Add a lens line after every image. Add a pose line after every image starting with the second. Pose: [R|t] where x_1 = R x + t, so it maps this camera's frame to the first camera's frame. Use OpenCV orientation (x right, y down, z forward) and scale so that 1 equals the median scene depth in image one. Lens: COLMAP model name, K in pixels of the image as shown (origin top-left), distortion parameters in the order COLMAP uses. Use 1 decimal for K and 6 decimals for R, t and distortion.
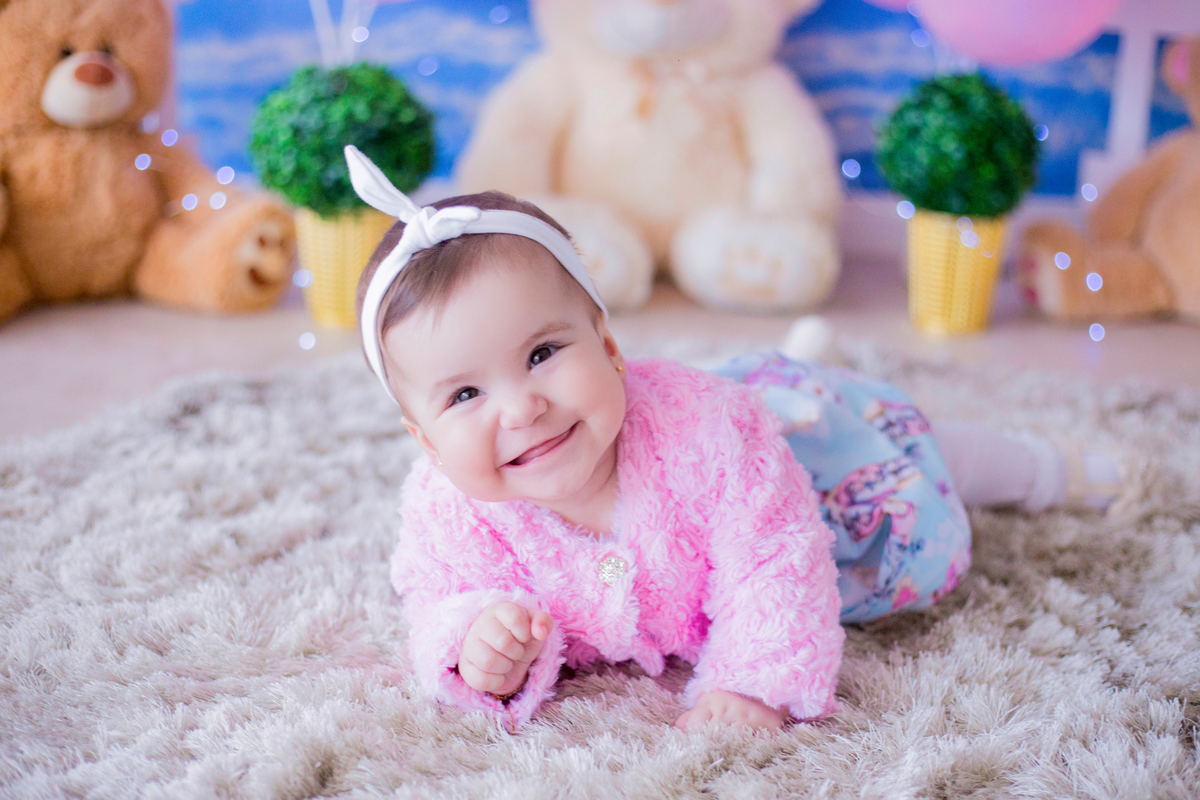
lens RADIAL K [[1903.9, 0, 600.0], [0, 1903.9, 400.0], [0, 0, 1]] dist [-0.086887, -0.175296]
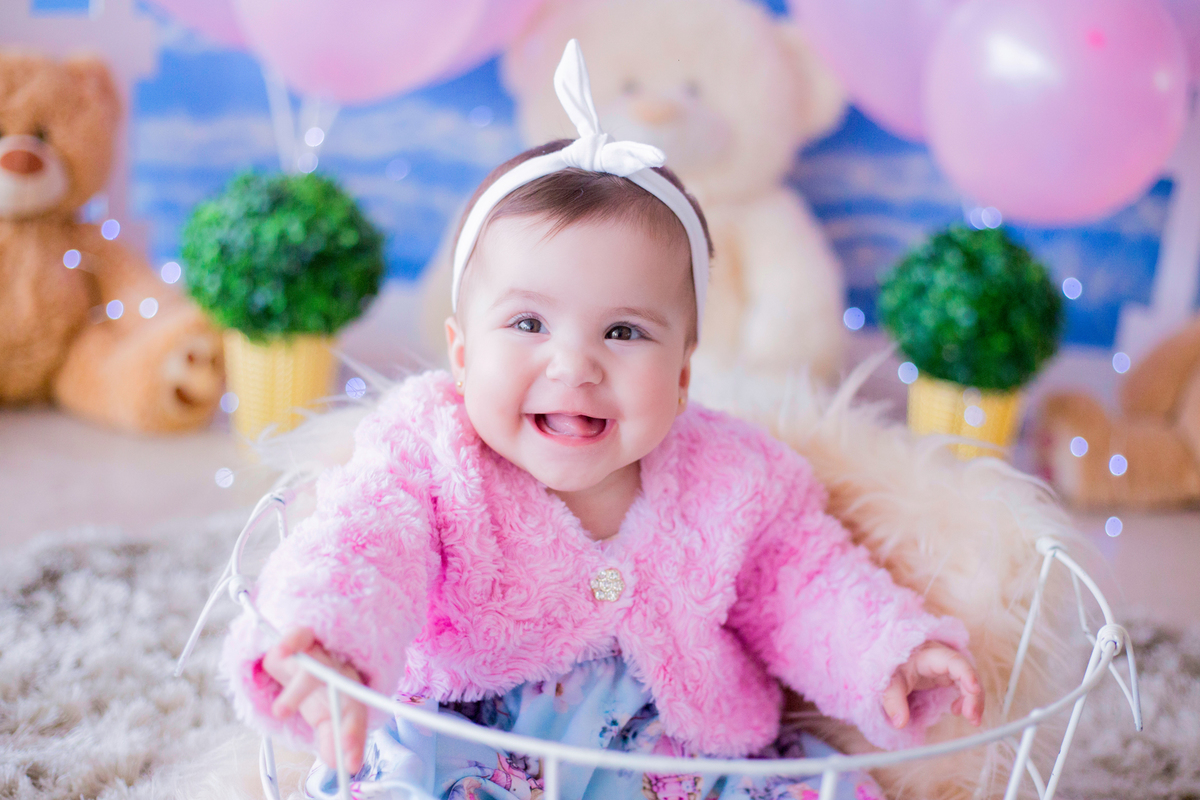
lens RADIAL K [[1903.9, 0, 600.0], [0, 1903.9, 400.0], [0, 0, 1]] dist [-0.086887, -0.175296]
pose [[0.996100, 0.073065, -0.049453, 0.079256], [-0.073250, 0.997312, -0.001938, -0.096170], [0.049178, 0.005553, 0.998775, 0.132488]]
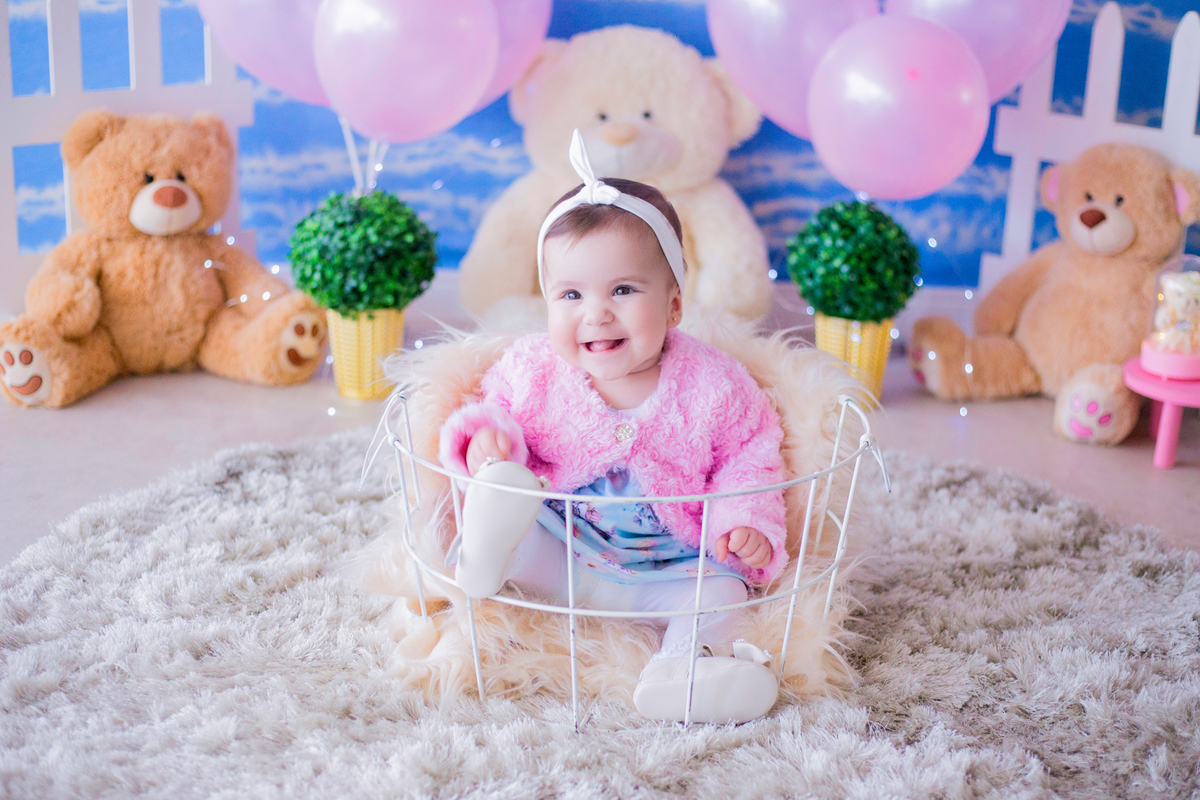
lens RADIAL K [[2028.6, 0, 600.0], [0, 2028.6, 400.0], [0, 0, 1]] dist [-0.081860, -0.167982]
pose [[0.997847, 0.016740, -0.063415, 0.138079], [-0.016018, 0.999801, 0.011876, -0.070447], [0.063602, -0.010834, 0.997917, -0.430388]]
